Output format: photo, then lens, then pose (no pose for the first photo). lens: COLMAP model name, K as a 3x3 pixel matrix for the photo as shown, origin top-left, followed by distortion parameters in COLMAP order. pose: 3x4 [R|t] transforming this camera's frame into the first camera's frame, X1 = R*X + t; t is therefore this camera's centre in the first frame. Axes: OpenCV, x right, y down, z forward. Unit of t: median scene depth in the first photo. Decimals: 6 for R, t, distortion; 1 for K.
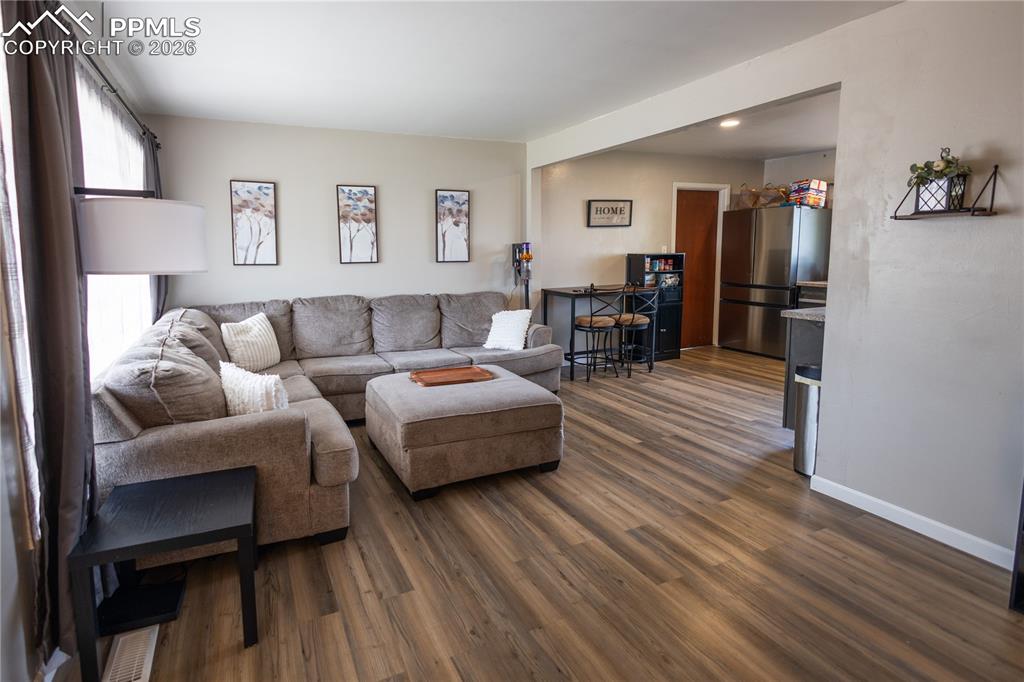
lens RADIAL K [[516.6, 0, 470.6], [0, 516.6, 307.4], [0, 0, 1]] dist [0.007436, 0.000403]
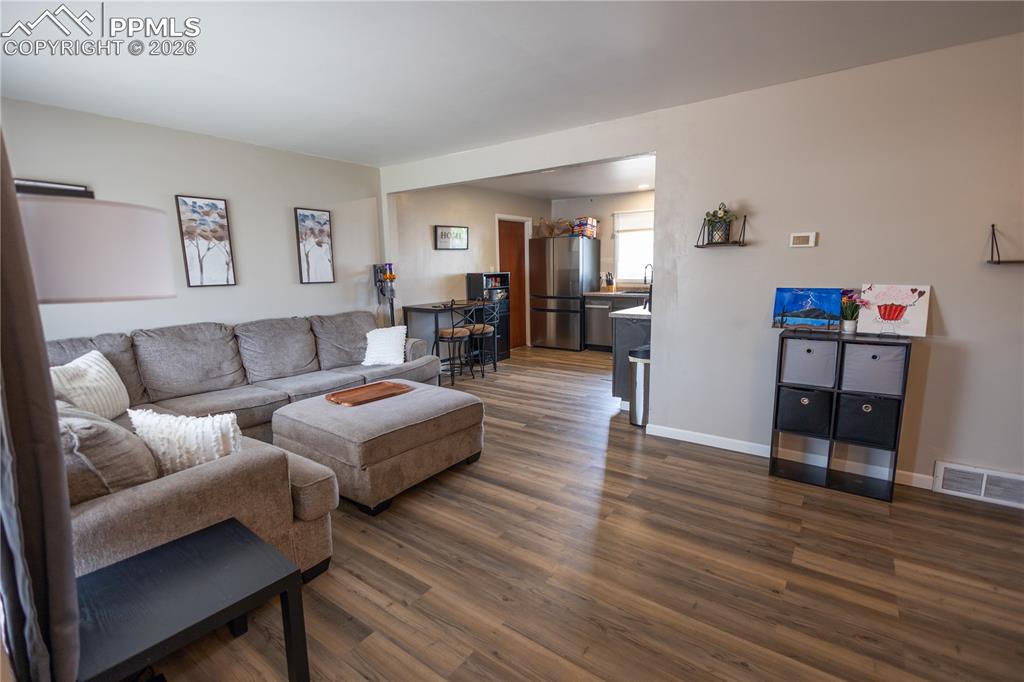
lens RADIAL K [[467.7, 0, 516.5], [0, 467.7, 343.0], [0, 0, 1]] dist [0.004190, -0.000071]
pose [[0.858911, -0.084865, 0.505044, -0.211190], [0.064108, 0.996234, 0.058375, -0.001932], [-0.508097, -0.017762, 0.861117, 0.044188]]
